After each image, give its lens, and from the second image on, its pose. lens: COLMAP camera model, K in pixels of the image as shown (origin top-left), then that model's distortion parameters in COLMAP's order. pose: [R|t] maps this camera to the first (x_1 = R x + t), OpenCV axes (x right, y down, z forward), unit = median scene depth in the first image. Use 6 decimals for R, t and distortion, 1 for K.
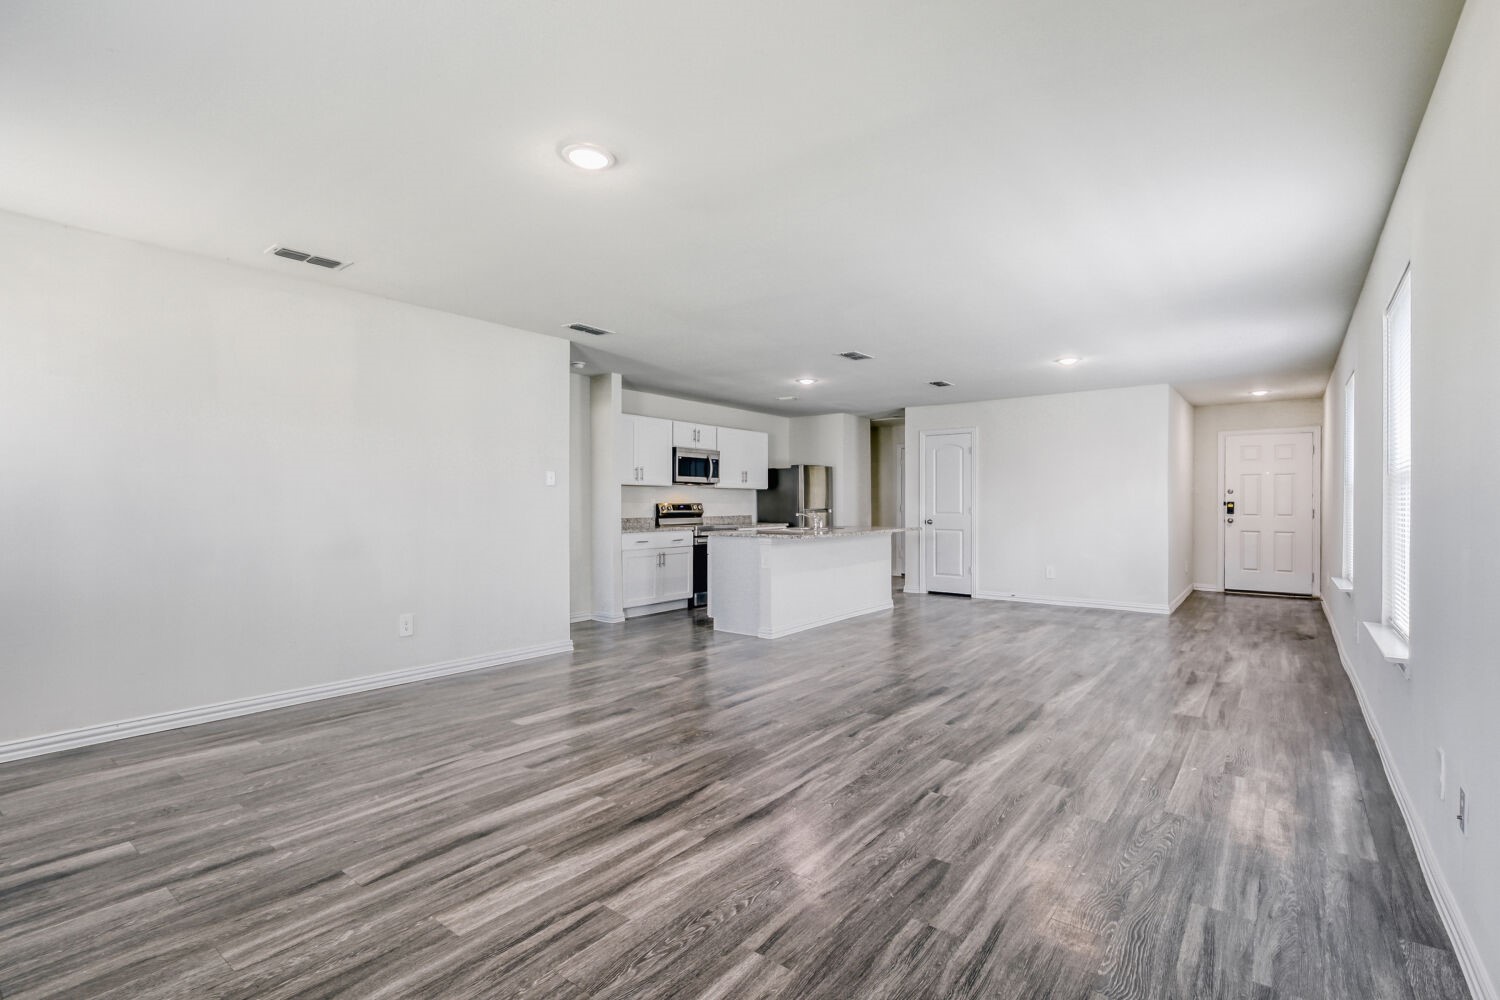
lens RADIAL K [[688.7, 0, 716.4], [0, 688.7, 503.3], [0, 0, 1]] dist [-0.001607, -0.000112]
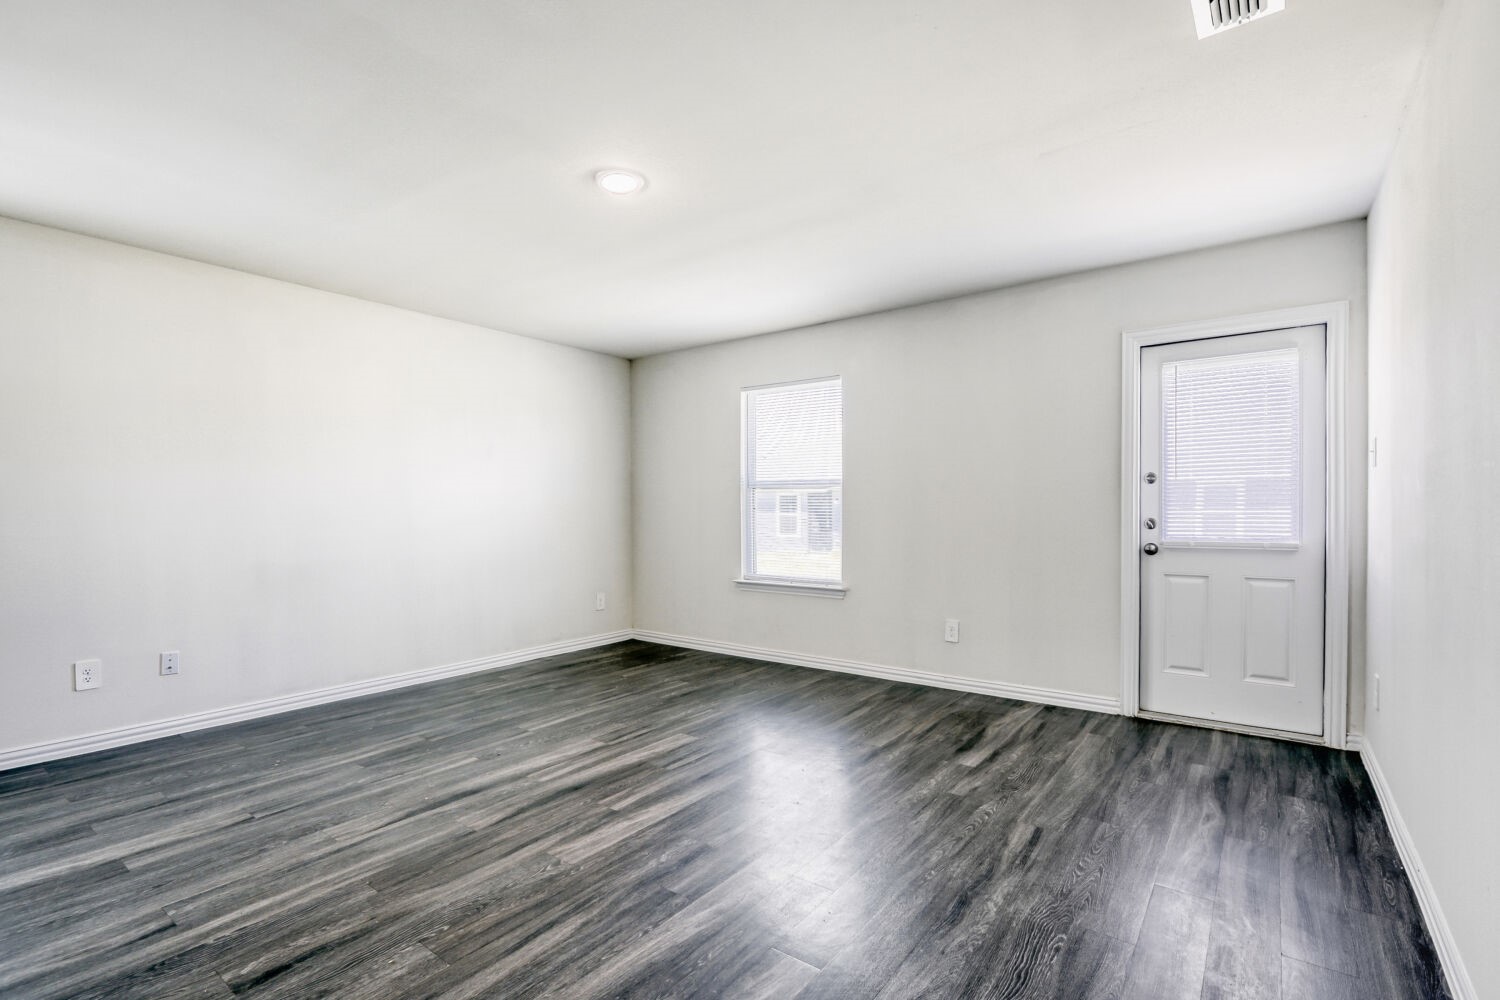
lens RADIAL K [[688.7, 0, 745.9], [0, 688.7, 507.9], [0, 0, 1]] dist [-0.001607, -0.000112]
pose [[-0.998268, 0.000916, -0.058819, -0.251777], [0.001132, 0.999993, -0.003638, 0.001924], [0.058815, -0.003698, -0.998262, 1.673742]]
